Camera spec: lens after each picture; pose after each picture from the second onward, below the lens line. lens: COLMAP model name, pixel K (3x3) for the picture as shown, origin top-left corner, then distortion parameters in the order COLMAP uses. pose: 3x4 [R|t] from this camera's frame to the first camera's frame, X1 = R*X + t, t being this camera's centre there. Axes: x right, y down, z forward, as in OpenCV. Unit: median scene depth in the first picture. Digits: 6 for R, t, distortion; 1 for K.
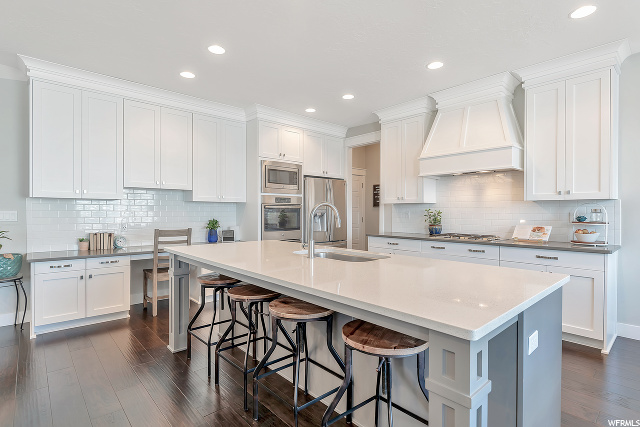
lens RADIAL K [[326.6, 0, 320.0], [0, 326.6, 213.5], [0, 0, 1]] dist [0.000918, -0.000012]
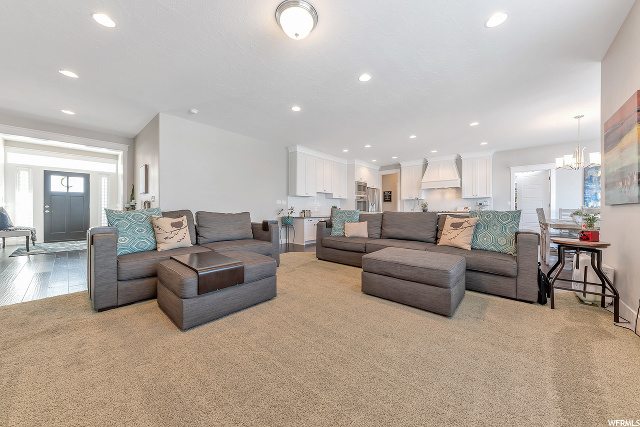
lens RADIAL K [[225.0, 0, 320.0], [0, 225.0, 213.5], [0, 0, 1]] dist [0.009890, -0.004372]
pose [[0.994059, 0.001903, 0.108829, -0.754463], [-0.003799, 0.999845, 0.017215, 0.059300], [-0.108779, -0.017526, 0.993911, -0.775123]]
